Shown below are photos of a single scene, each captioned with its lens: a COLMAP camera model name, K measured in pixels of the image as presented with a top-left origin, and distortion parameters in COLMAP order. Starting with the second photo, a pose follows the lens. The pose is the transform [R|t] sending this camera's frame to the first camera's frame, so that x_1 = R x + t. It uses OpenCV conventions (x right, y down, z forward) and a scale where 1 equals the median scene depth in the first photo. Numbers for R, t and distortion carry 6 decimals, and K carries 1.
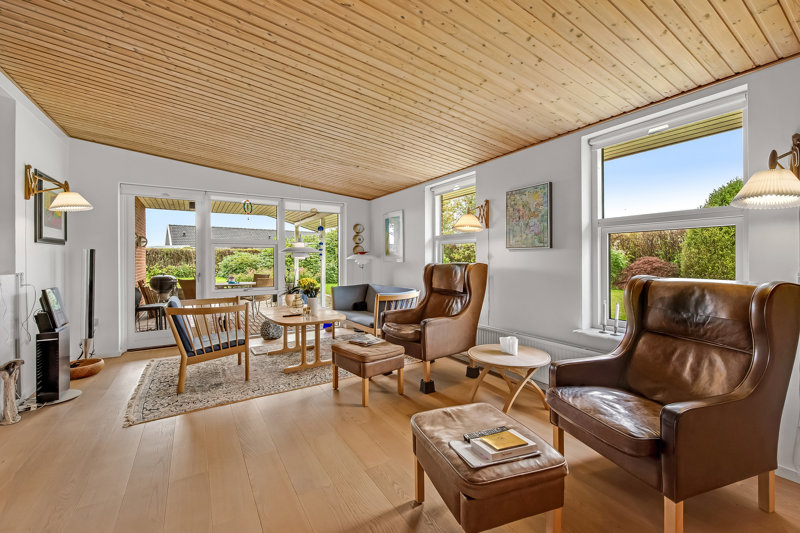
lens RADIAL K [[334.3, 0, 399.6], [0, 334.3, 258.7], [0, 0, 1]] dist [-0.003948, 0.000048]
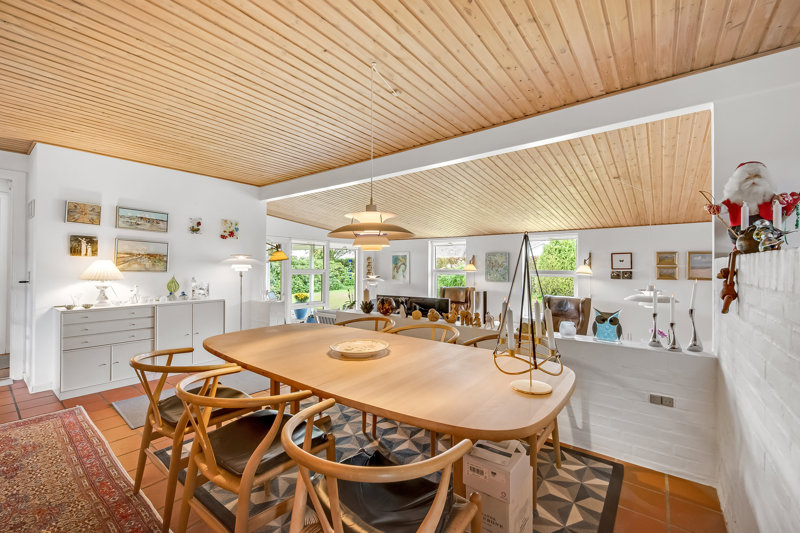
lens RADIAL K [[334.3, 0, 401.0], [0, 334.3, 266.8], [0, 0, 1]] dist [-0.003948, 0.000048]
pose [[0.936311, 0.009633, 0.351041, -0.993908], [-0.010961, 0.999938, 0.001797, -0.125384], [-0.351002, -0.005531, 0.936358, -0.834368]]
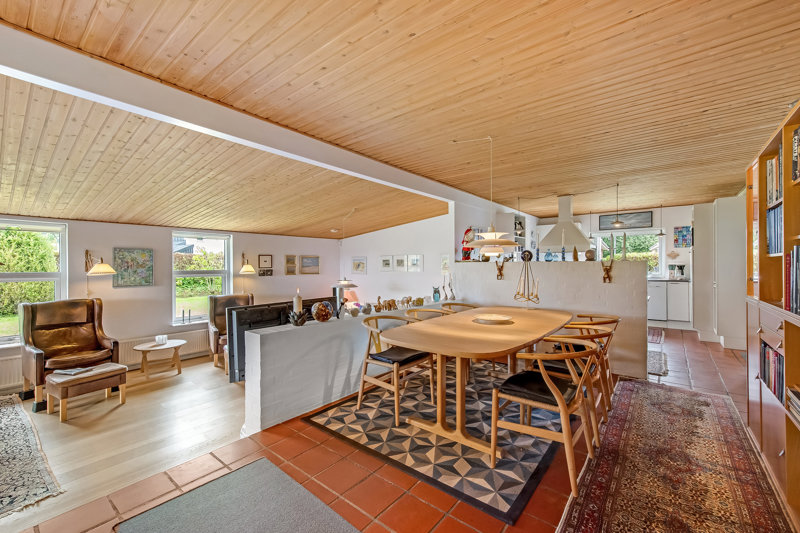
lens RADIAL K [[334.3, 0, 401.8], [0, 334.3, 267.7], [0, 0, 1]] dist [-0.003948, 0.000048]
pose [[-0.323658, 0.000963, 0.946174, -1.653083], [0.002351, 0.999997, -0.000213, -0.121048], [-0.946171, 0.002156, -0.323659, 0.300376]]
